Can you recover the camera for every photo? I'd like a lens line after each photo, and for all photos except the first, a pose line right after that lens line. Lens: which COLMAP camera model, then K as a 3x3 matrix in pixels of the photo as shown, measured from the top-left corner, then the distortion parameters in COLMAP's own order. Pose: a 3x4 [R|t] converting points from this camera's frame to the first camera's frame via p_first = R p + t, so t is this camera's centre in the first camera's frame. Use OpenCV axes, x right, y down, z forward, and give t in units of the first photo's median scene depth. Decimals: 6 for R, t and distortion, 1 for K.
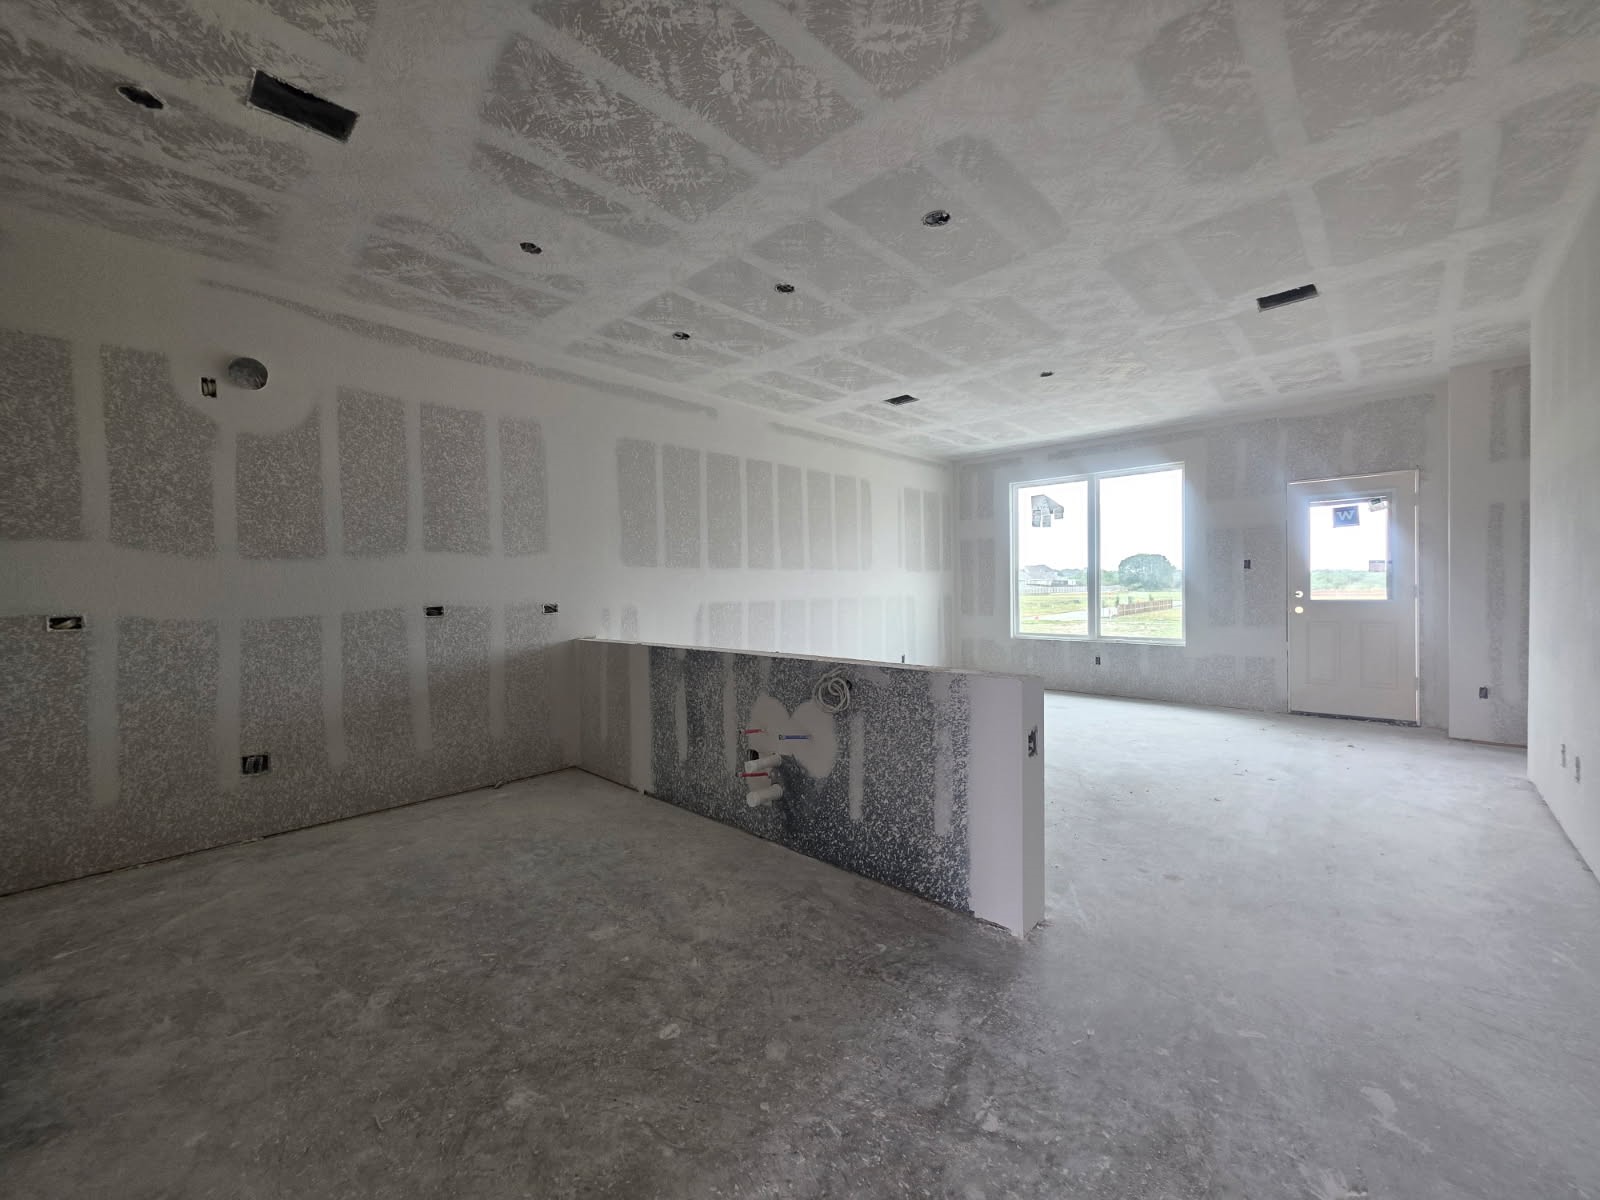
lens RADIAL K [[634.7, 0, 803.0], [0, 634.7, 596.5], [0, 0, 1]] dist [0.003727, -0.000381]
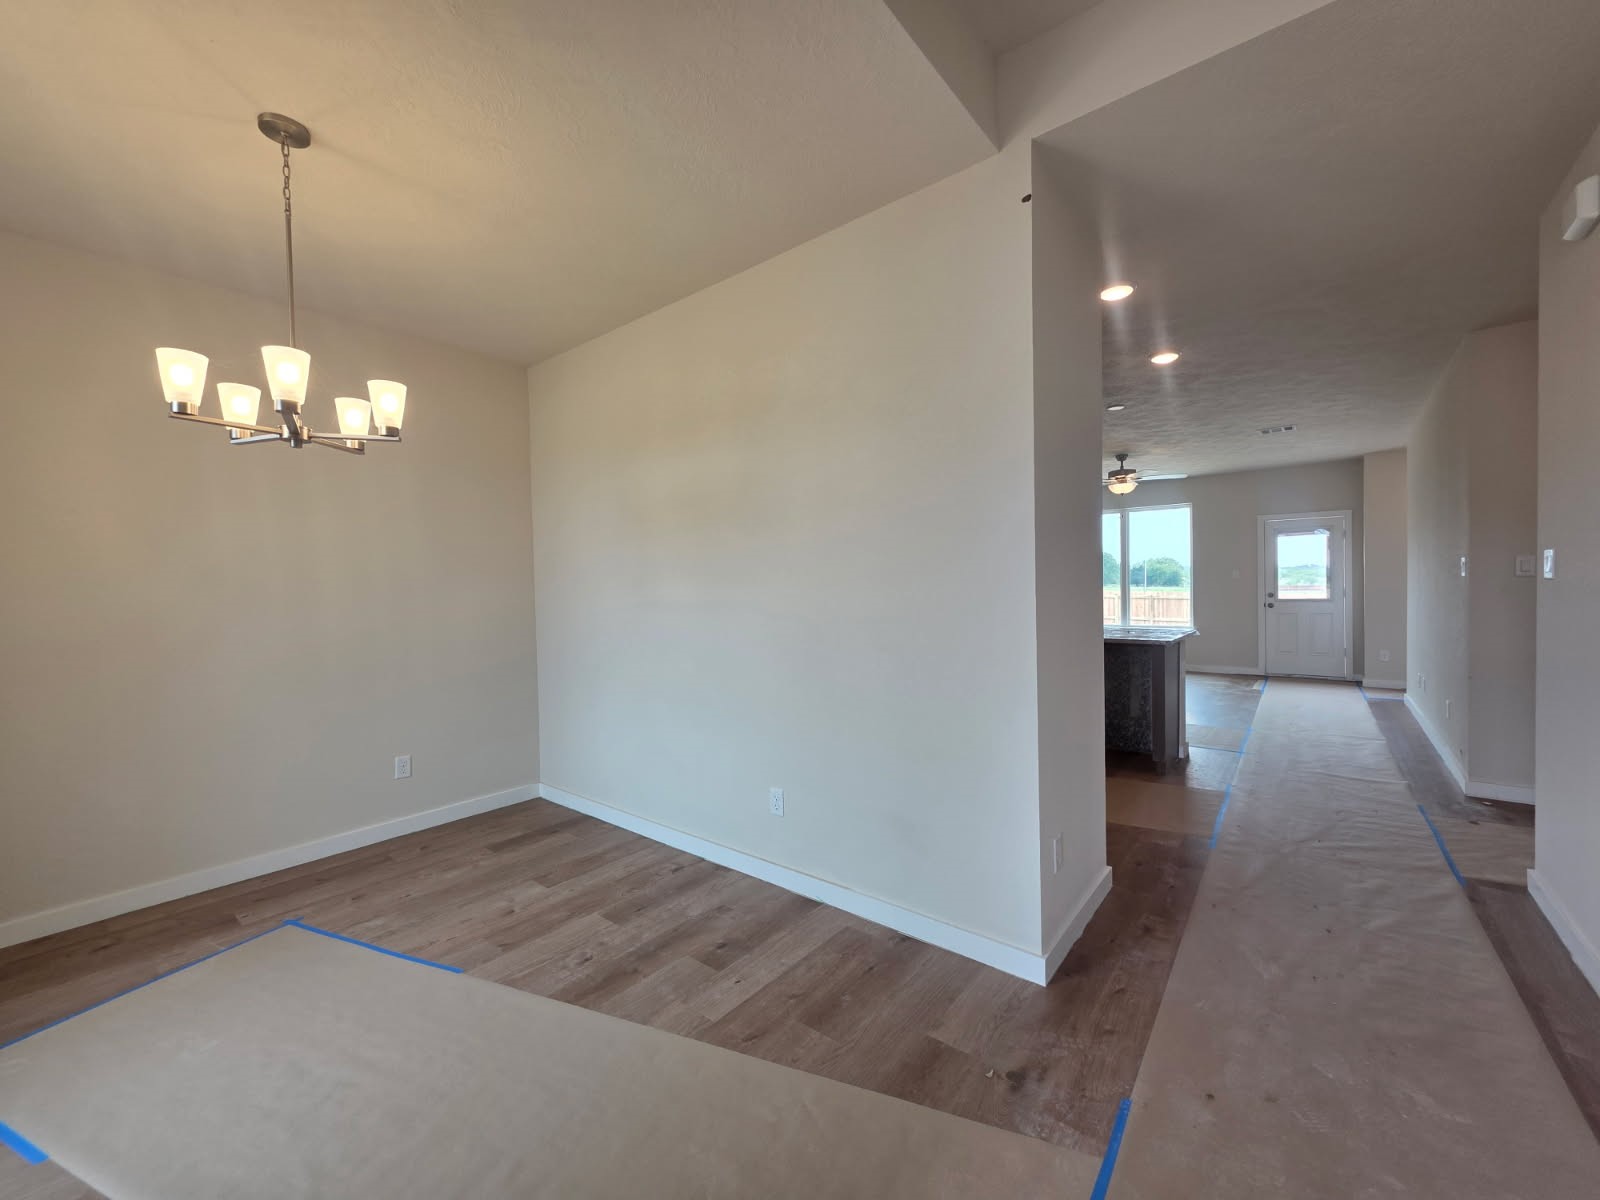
lens RADIAL K [[634.7, 0, 803.4], [0, 634.7, 597.8], [0, 0, 1]] dist [0.003727, -0.000381]
pose [[0.997609, -0.008125, 0.068630, -0.724894], [0.007816, 0.999958, 0.004770, -0.021733], [-0.068666, -0.004222, 0.997631, -0.721203]]
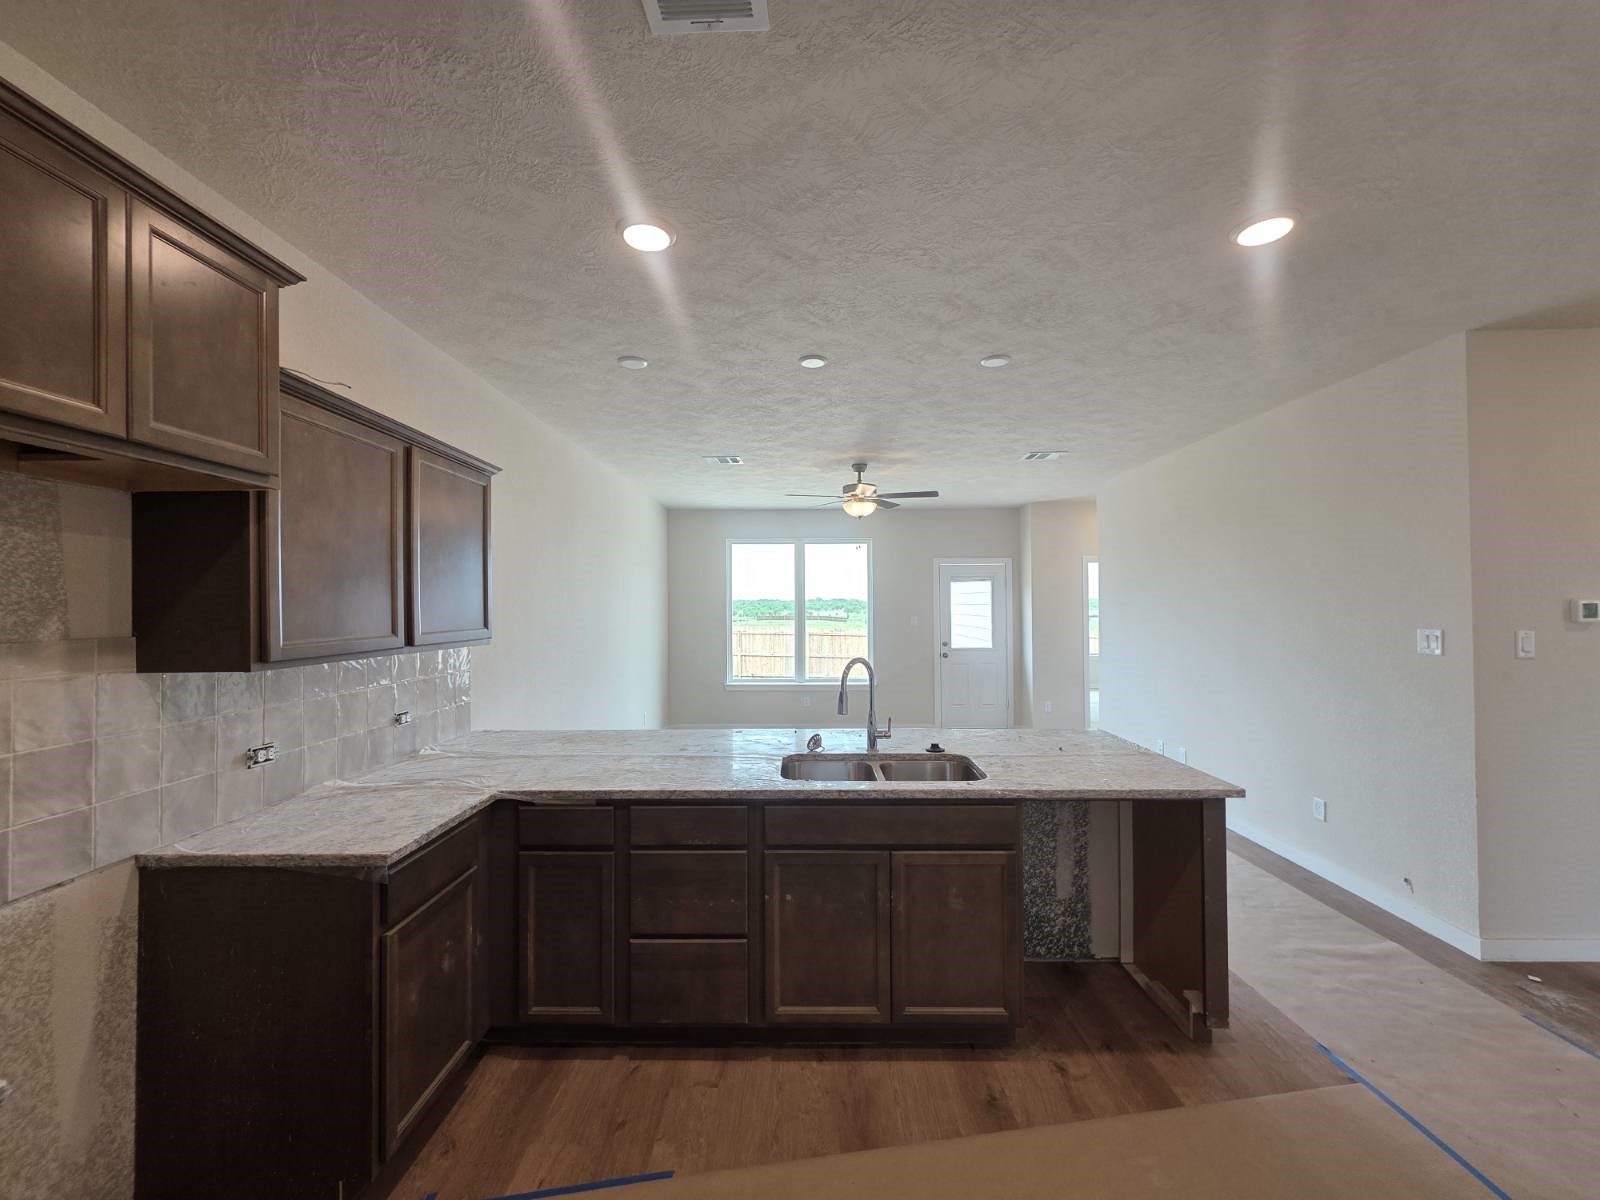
lens RADIAL K [[634.7, 0, 794.6], [0, 634.7, 597.5], [0, 0, 1]] dist [0.003727, -0.000381]
pose [[0.738741, 0.021044, 0.673661, -0.688964], [0.002556, 0.999418, -0.034023, -0.100838], [-0.673985, 0.026856, 0.738257, 0.331423]]
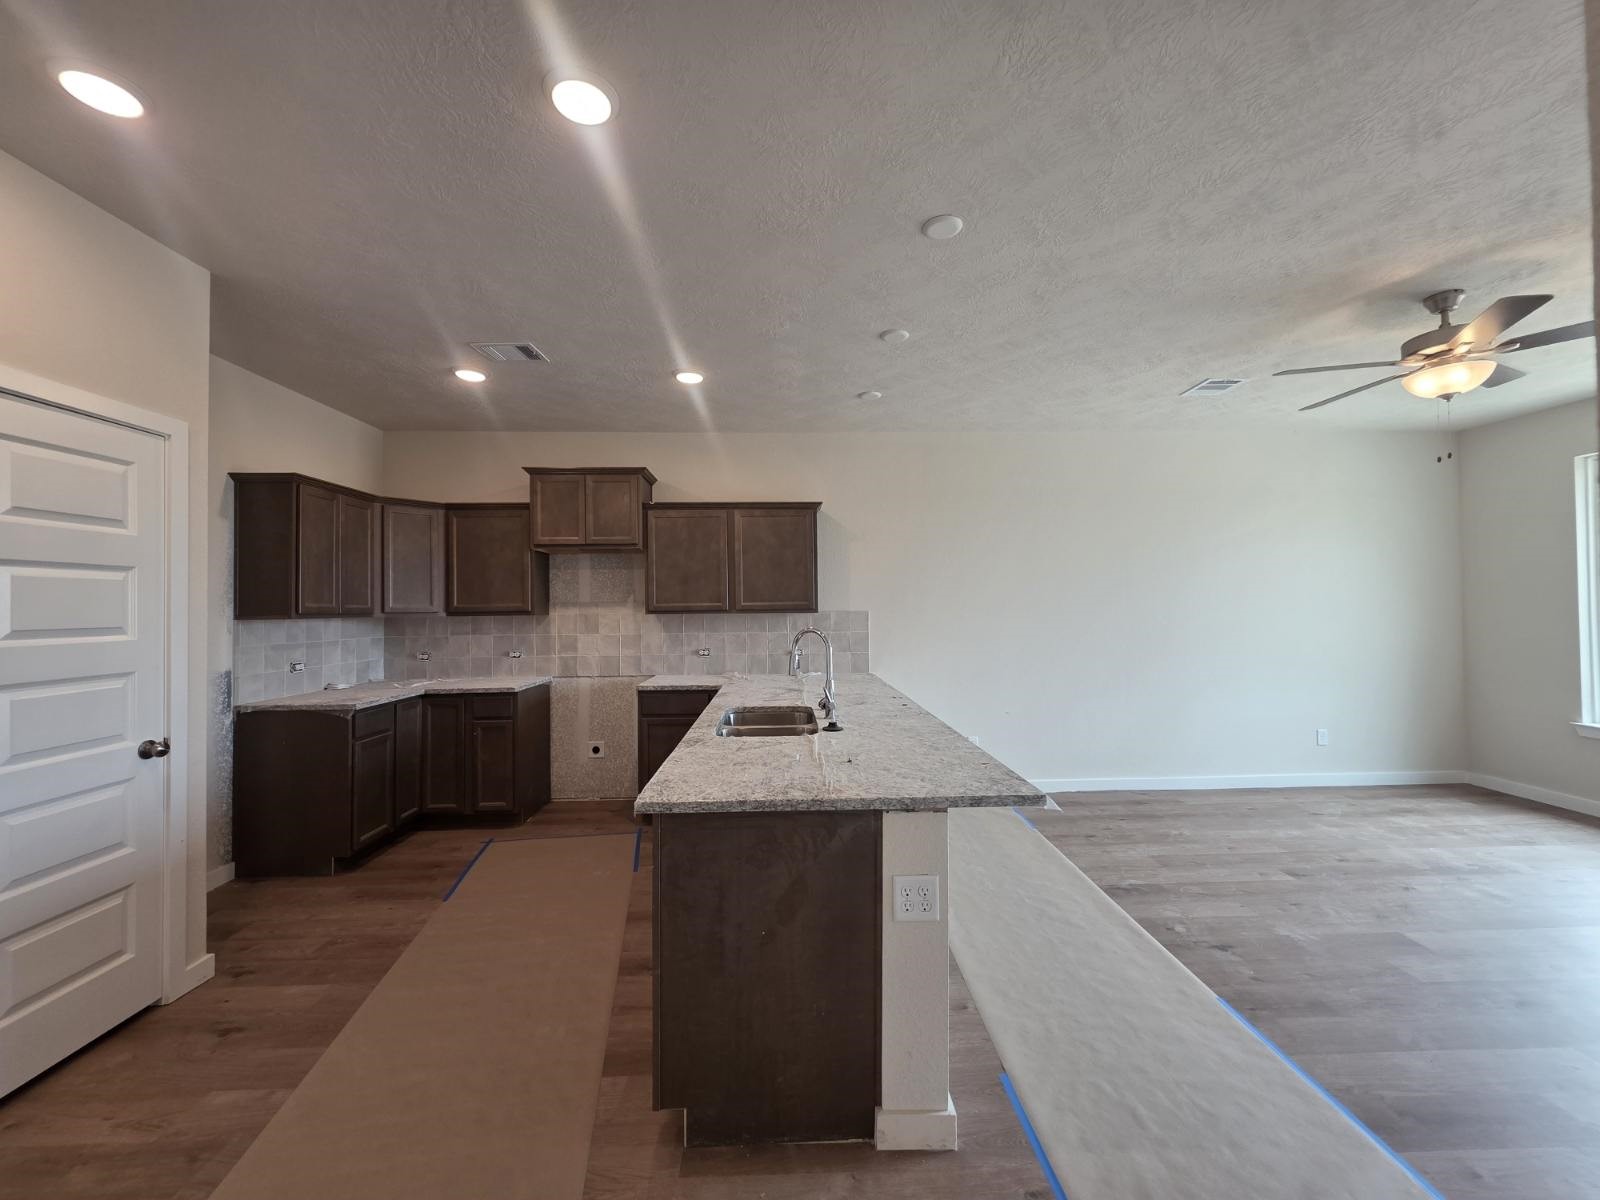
lens RADIAL K [[634.7, 0, 807.3], [0, 634.7, 604.4], [0, 0, 1]] dist [0.003727, -0.000381]
pose [[0.711273, 0.001906, -0.702913, 0.545683], [-0.011123, 0.999902, -0.008545, -0.074262], [0.702828, 0.013896, 0.711224, 0.251243]]
